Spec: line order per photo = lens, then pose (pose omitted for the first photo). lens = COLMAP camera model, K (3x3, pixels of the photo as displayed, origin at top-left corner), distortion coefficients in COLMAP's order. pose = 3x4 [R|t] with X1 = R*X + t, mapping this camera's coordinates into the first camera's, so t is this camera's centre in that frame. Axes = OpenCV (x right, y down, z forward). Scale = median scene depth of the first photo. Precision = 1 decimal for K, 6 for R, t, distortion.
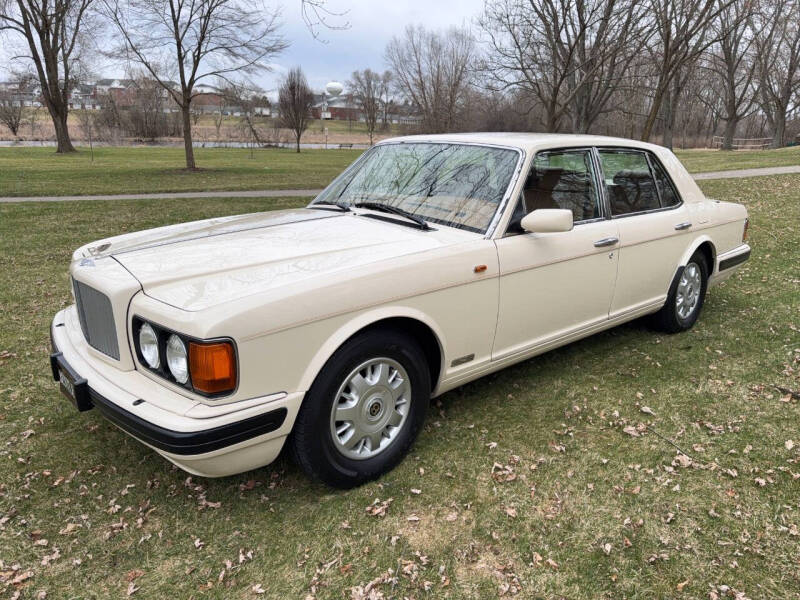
lens RADIAL K [[581.4, 0, 420.3], [0, 581.4, 291.8], [0, 0, 1]] dist [0.028036, -0.037750]
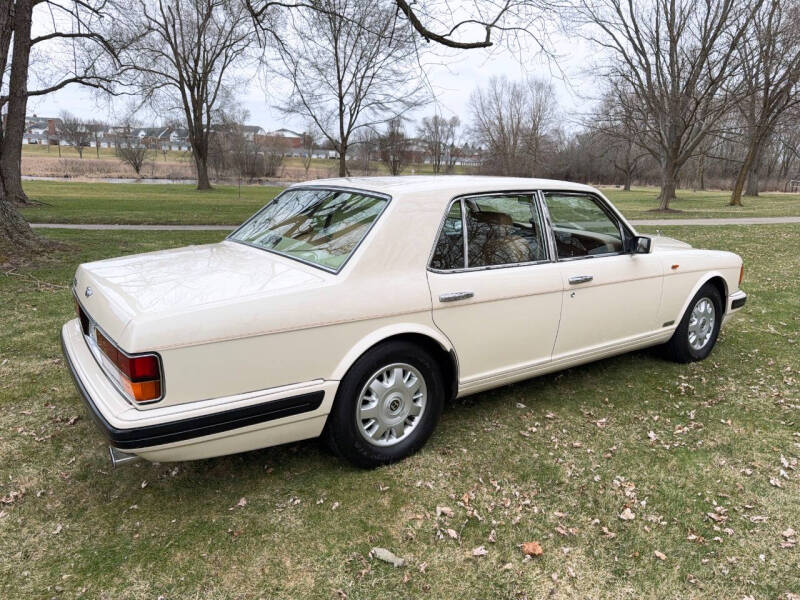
lens RADIAL K [[559.3, 0, 399.5], [0, 559.3, 303.0], [0, 0, 1]] dist [0.045218, -0.055351]
pose [[0.992528, 0.033757, -0.117256, -0.136231], [-0.038361, 0.998570, -0.037234, 0.021771], [0.115832, 0.041454, 0.992403, -0.090726]]
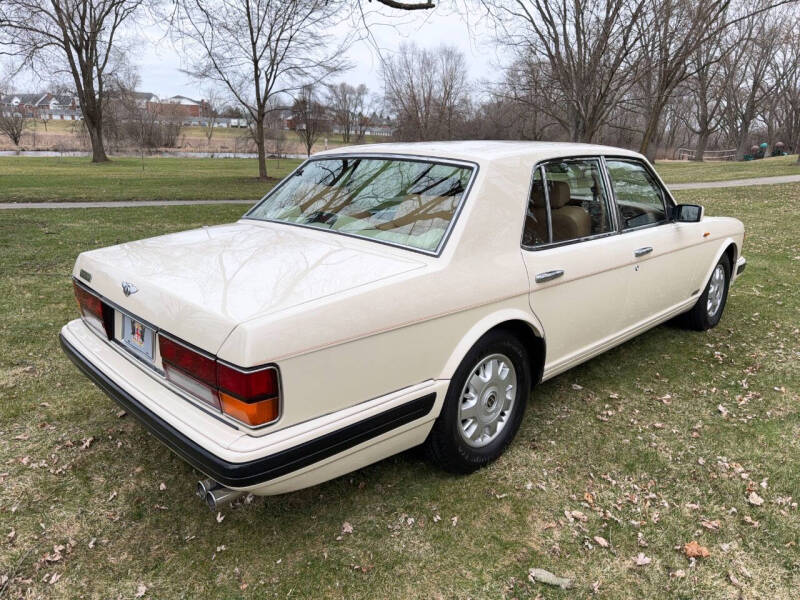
lens RADIAL K [[559.3, 0, 397.0], [0, 559.3, 306.1], [0, 0, 1]] dist [0.045218, -0.055351]
pose [[0.999421, -0.007374, 0.033221, -0.169454], [0.006887, 0.999867, 0.014771, 0.019555], [-0.033326, -0.014534, 0.999339, -0.078419]]
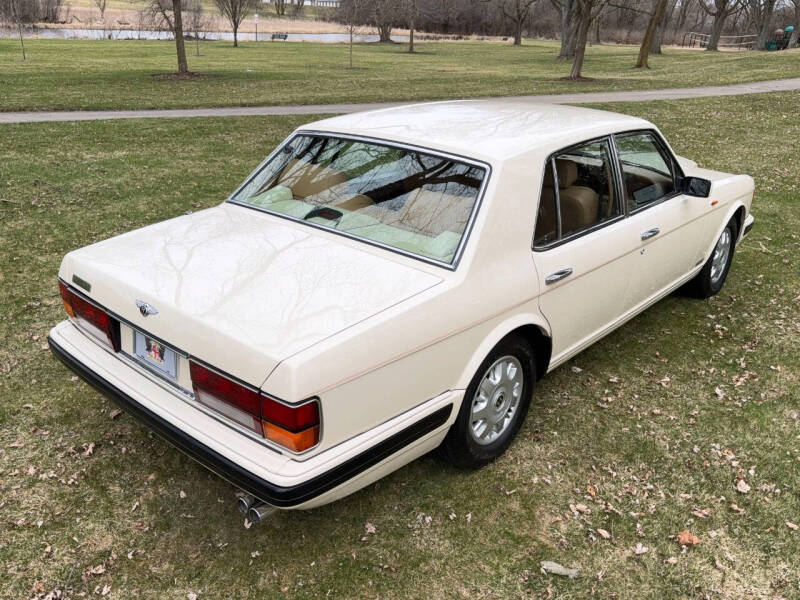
lens RADIAL K [[672.2, 0, 396.2], [0, 672.2, 319.7], [0, 0, 1]] dist [0.060530, -0.086613]
pose [[0.994512, -0.028316, 0.100720, -0.180200], [0.012549, 0.988014, 0.153854, 0.004391], [-0.103869, -0.151746, 0.982947, -0.095721]]
